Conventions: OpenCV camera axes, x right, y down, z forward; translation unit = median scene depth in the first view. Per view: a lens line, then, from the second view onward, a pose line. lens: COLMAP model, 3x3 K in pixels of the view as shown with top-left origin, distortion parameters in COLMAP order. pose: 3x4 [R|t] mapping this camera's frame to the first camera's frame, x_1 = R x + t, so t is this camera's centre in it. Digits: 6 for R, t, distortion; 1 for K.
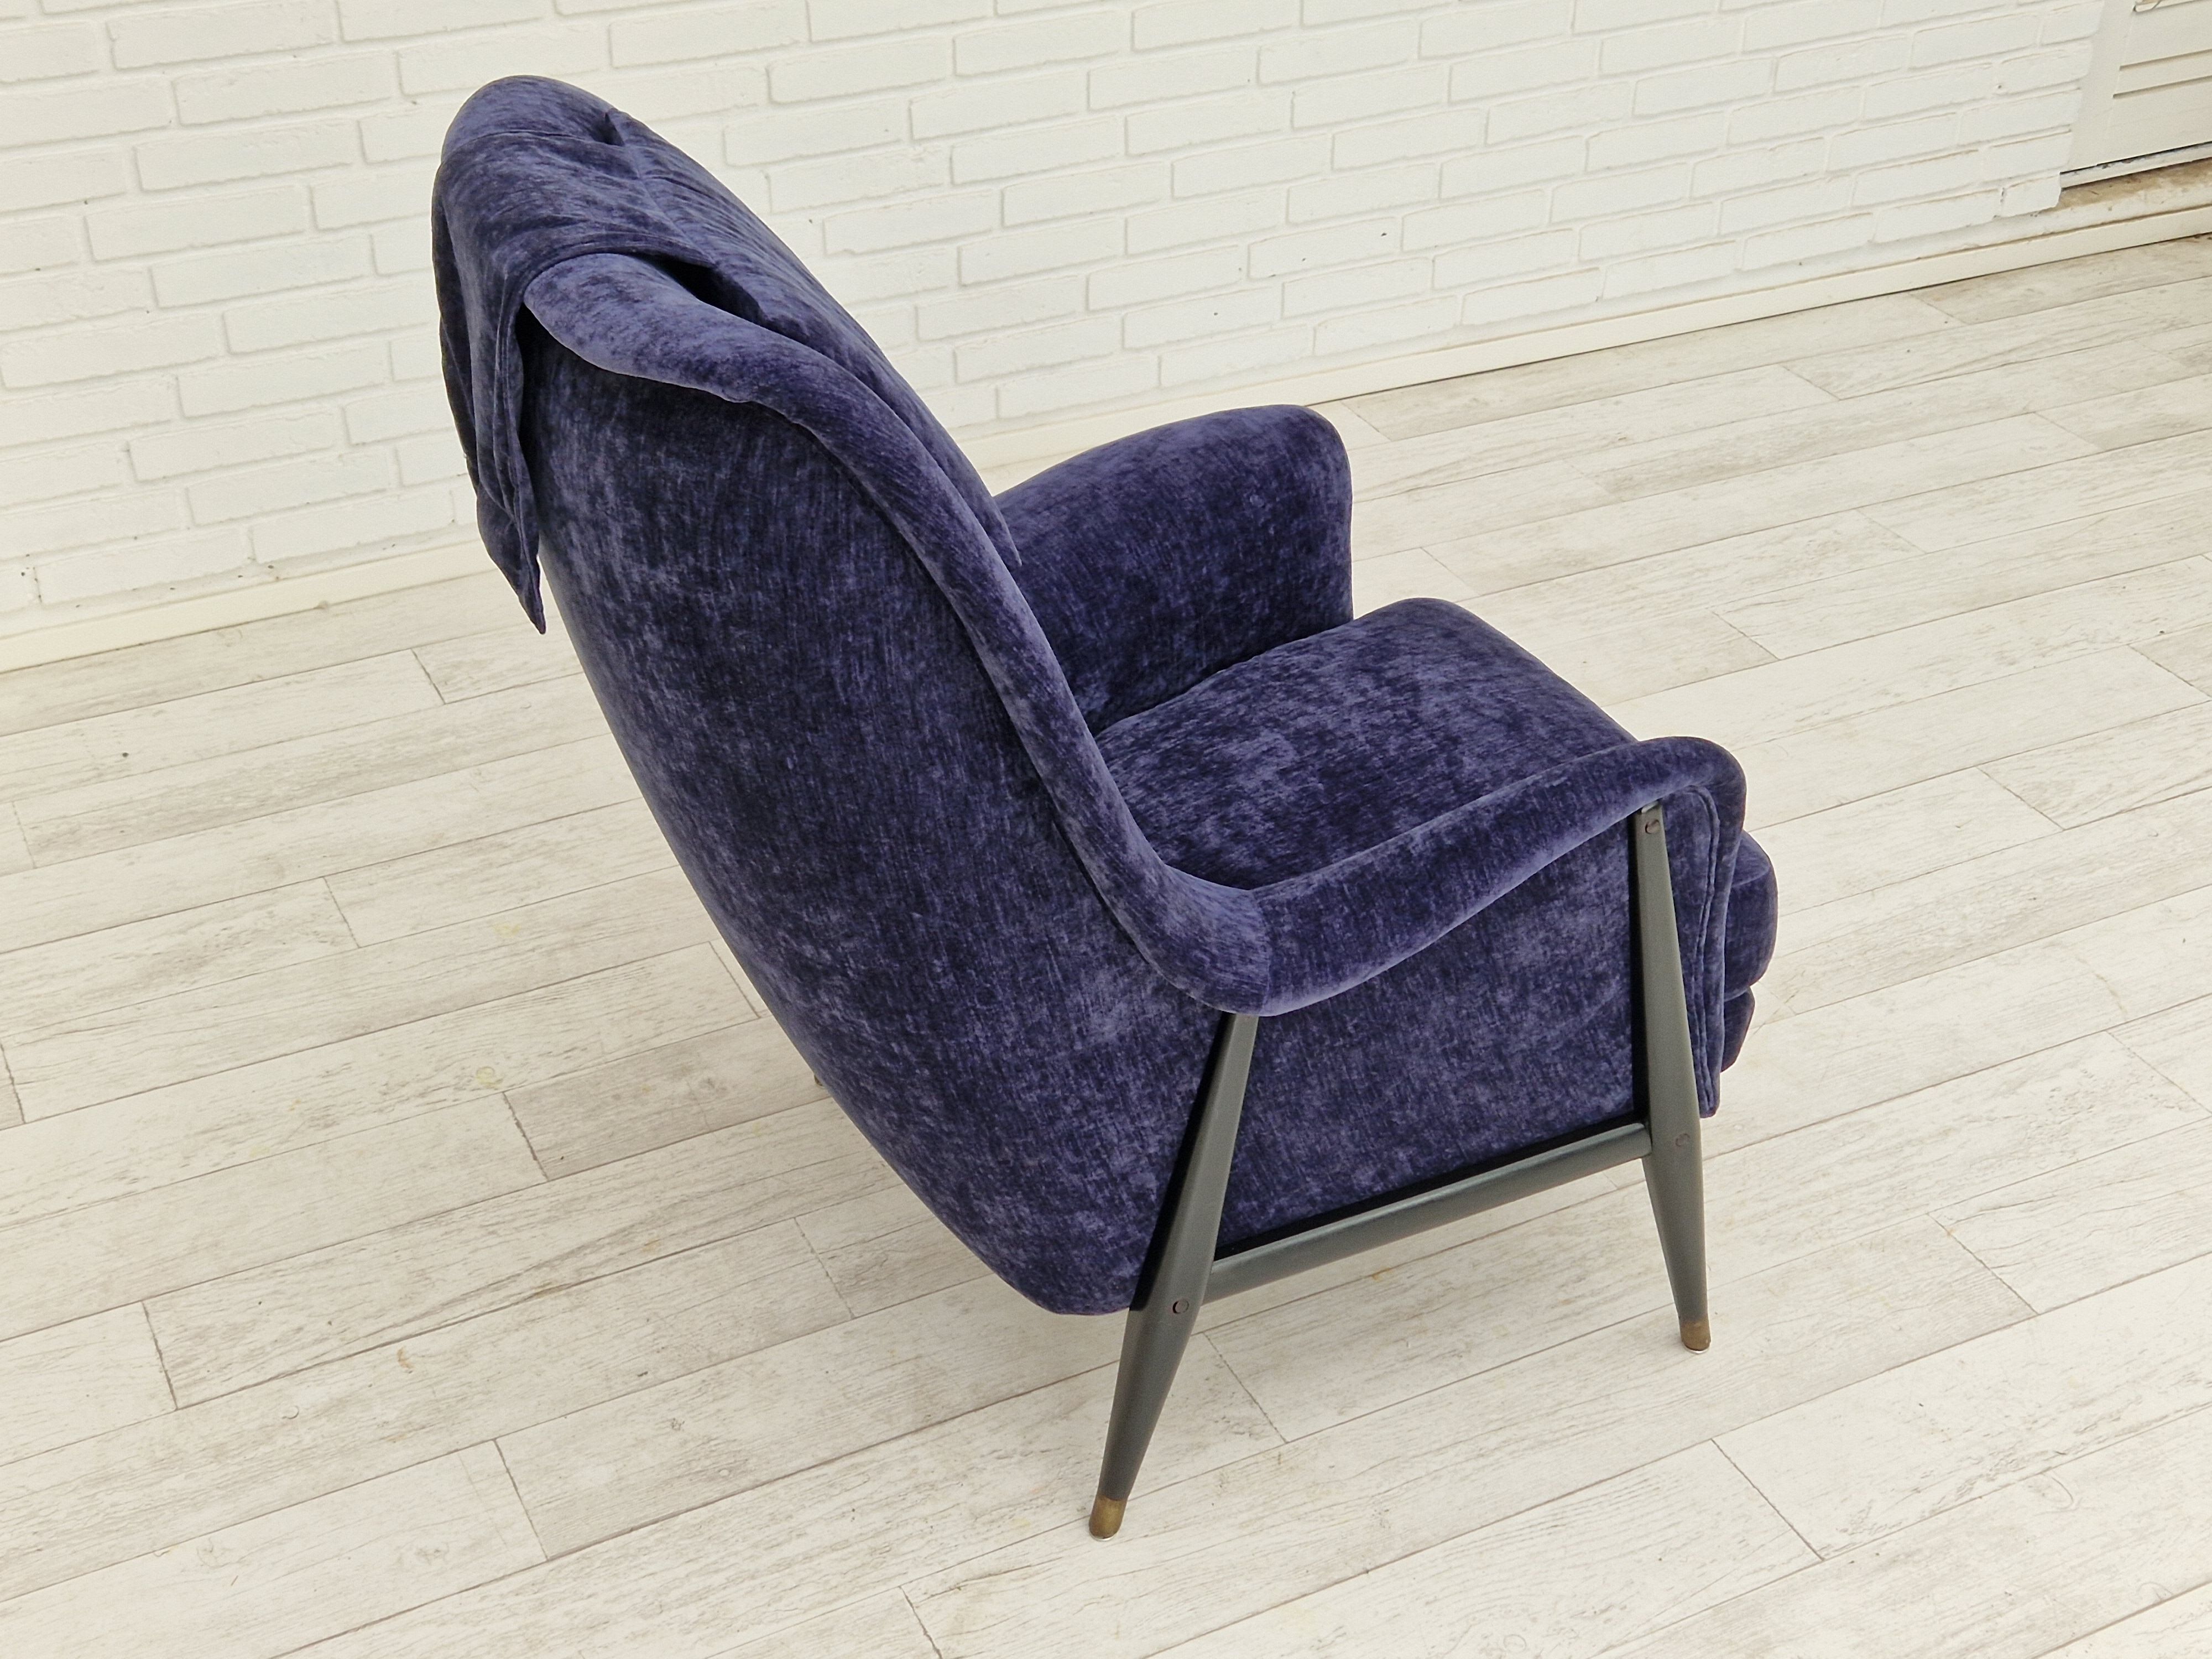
lens RADIAL K [[2883.7, 0, 1126.7], [0, 2883.7, 860.0], [0, 0, 1]] dist [0.075160, 0.000000]
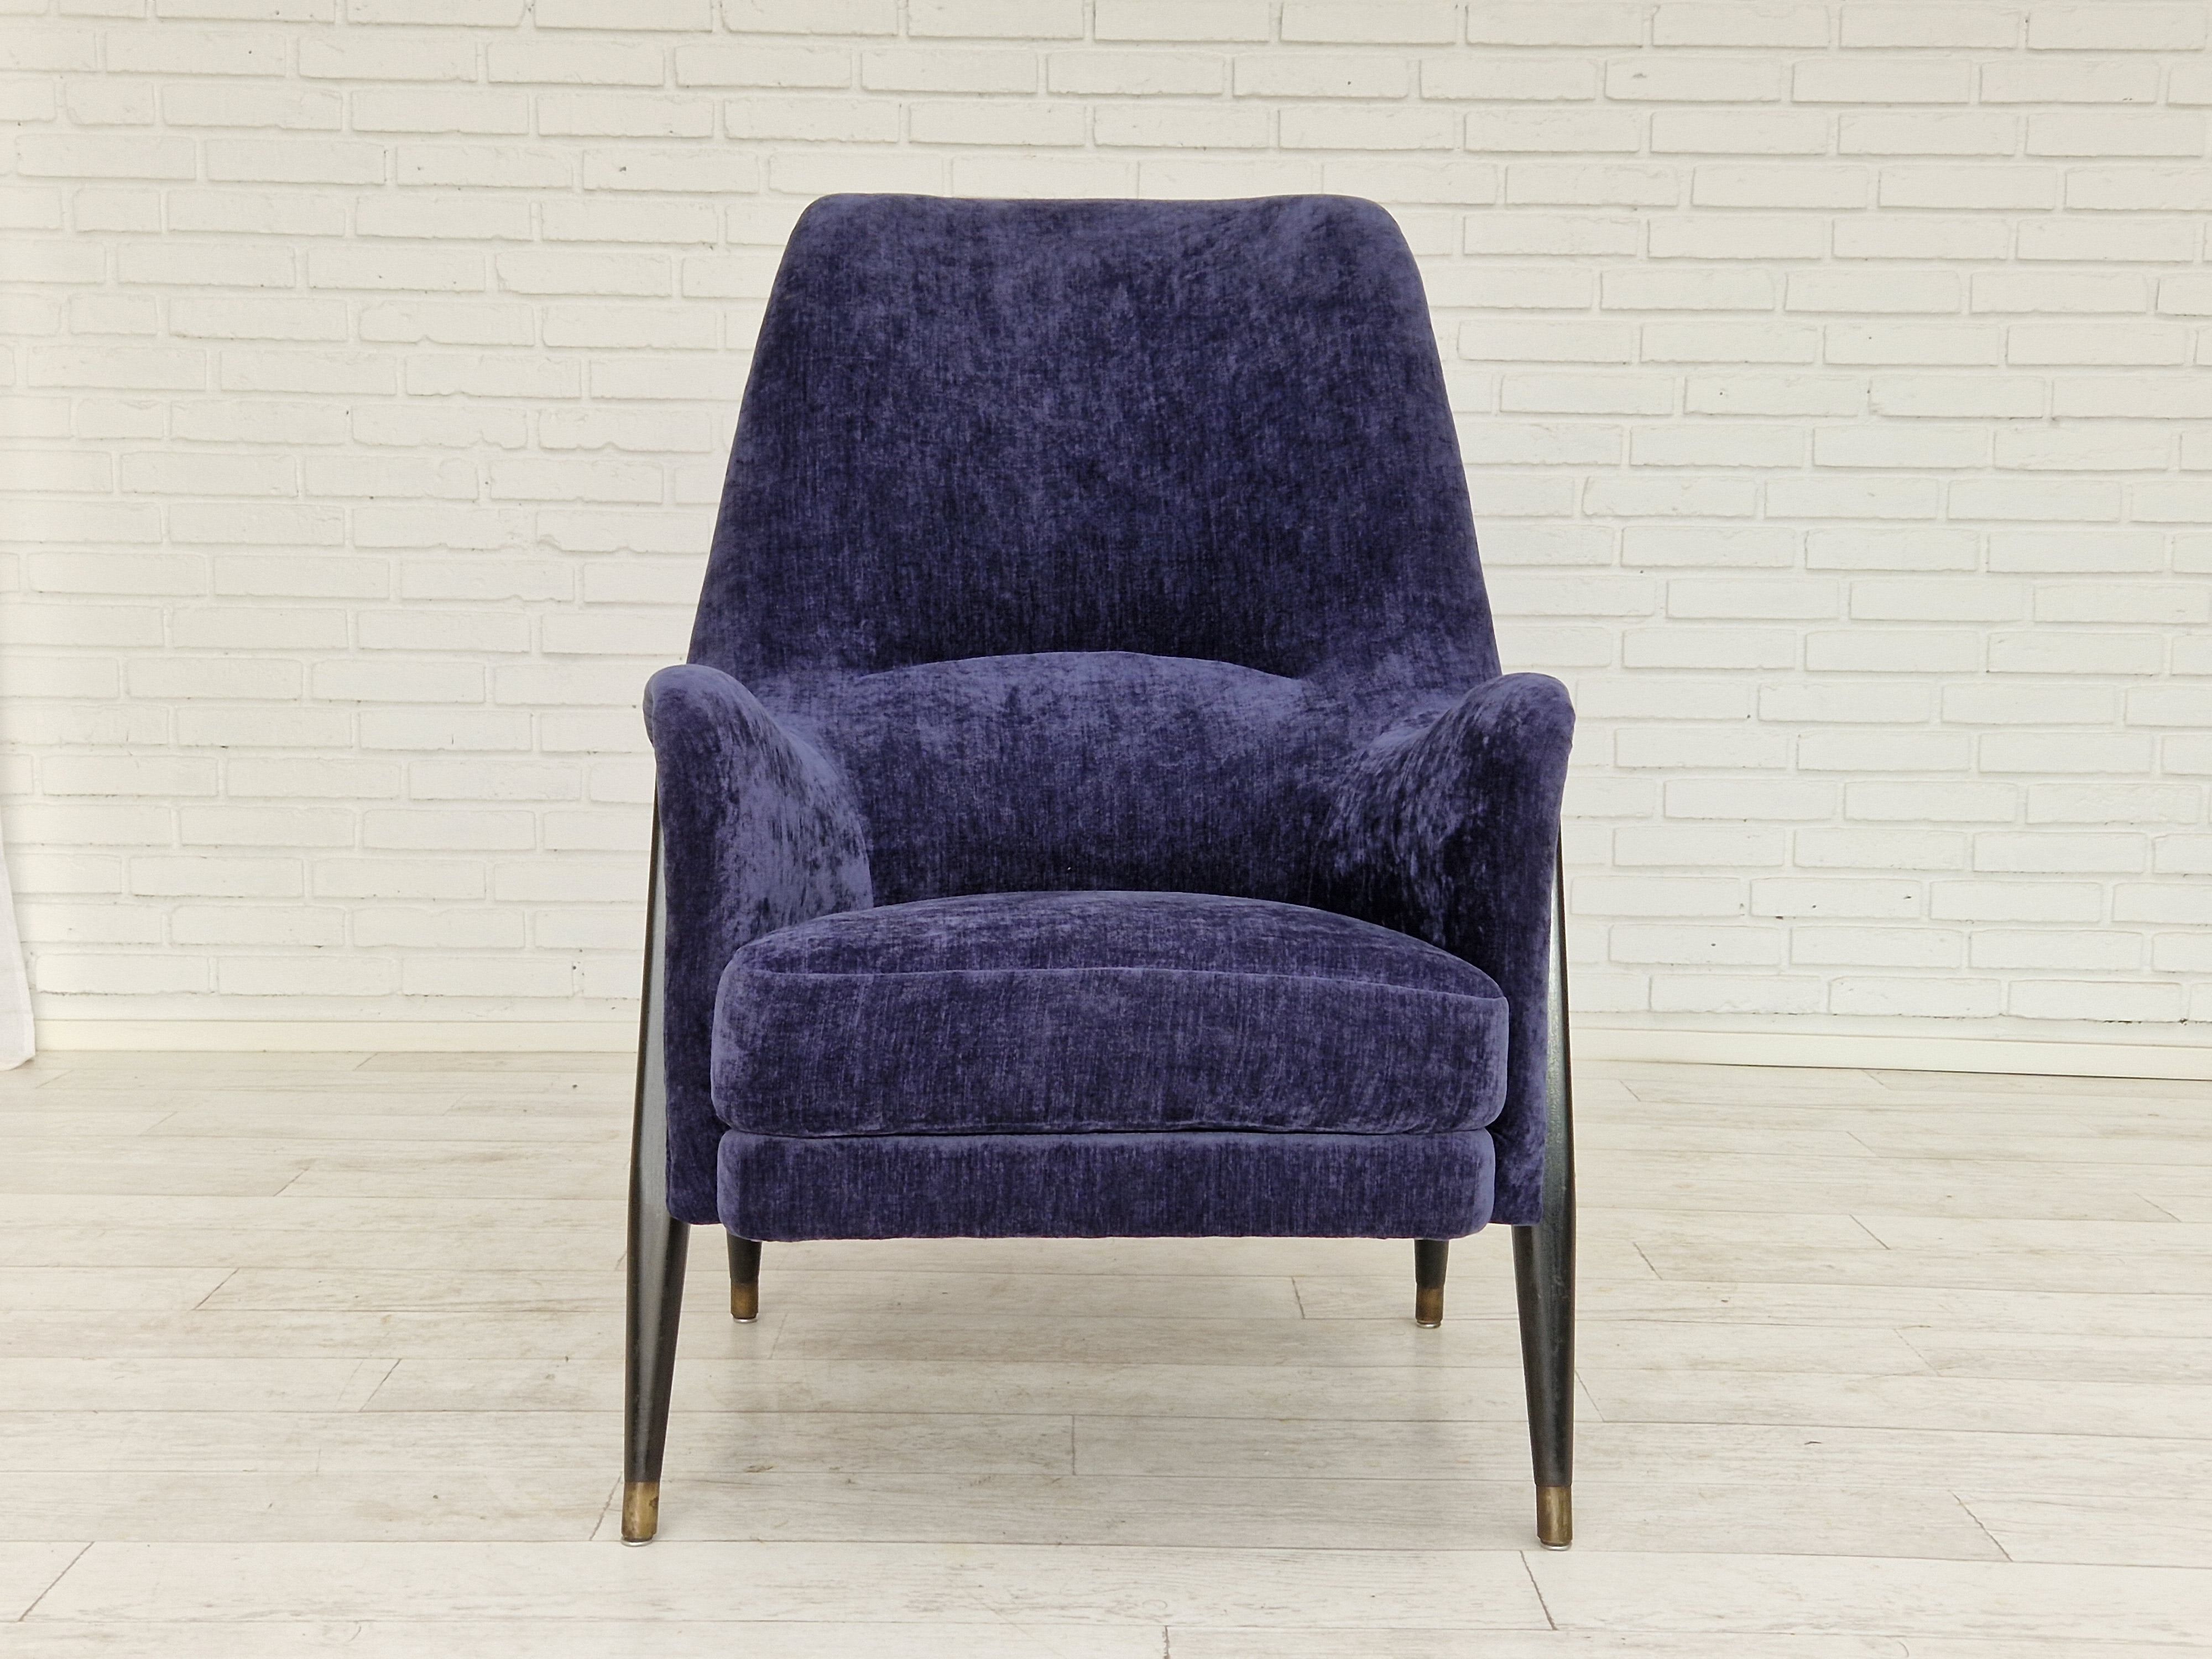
lens RADIAL K [[2883.7, 0, 1101.1], [0, 2883.7, 853.1], [0, 0, 1]] dist [0.075160, 0.000000]
pose [[0.894901, 0.045549, -0.443934, 0.471768], [-0.246998, 0.879068, -0.407715, 0.407046], [0.371677, 0.474516, 0.797929, 0.166700]]
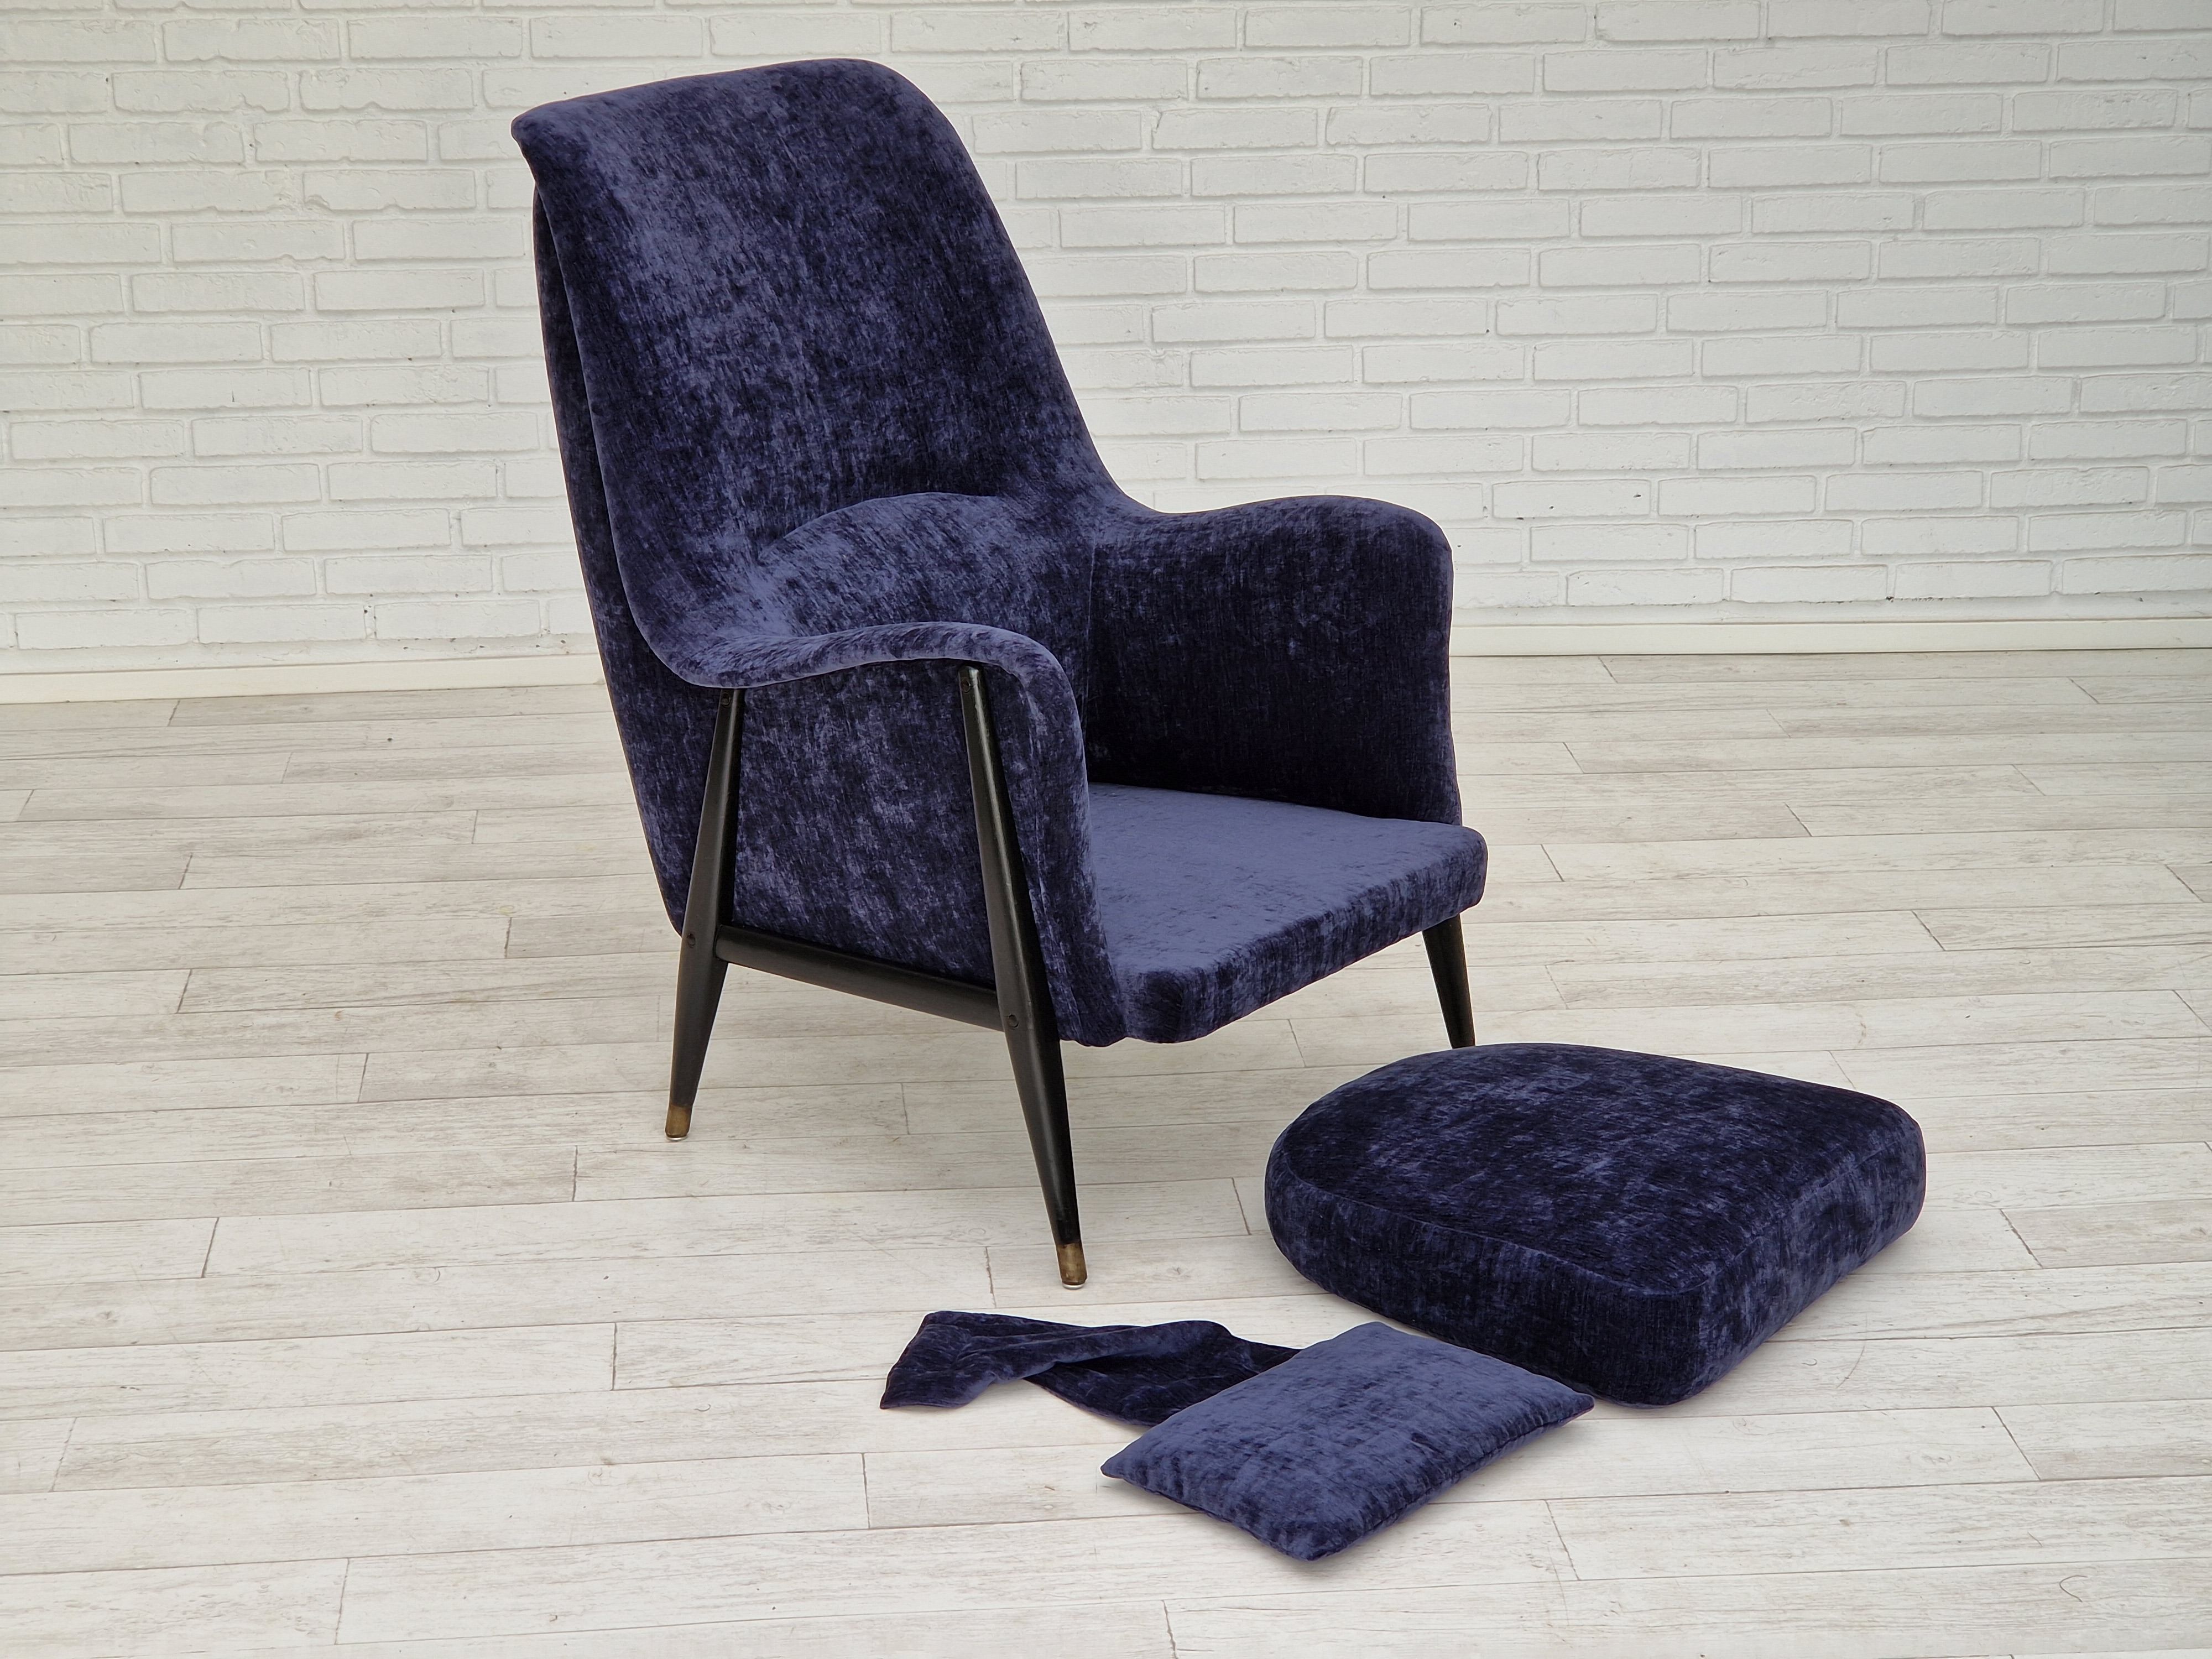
lens RADIAL K [[4259.2, 0, 1155.0], [0, 4259.2, 909.2], [0, 0, 1]] dist [0.059430, 0.000000]
pose [[0.931647, 0.099928, -0.349354, 0.804063], [-0.186737, 0.956436, -0.224411, 0.511959], [0.311709, 0.274309, 0.909721, -0.697333]]
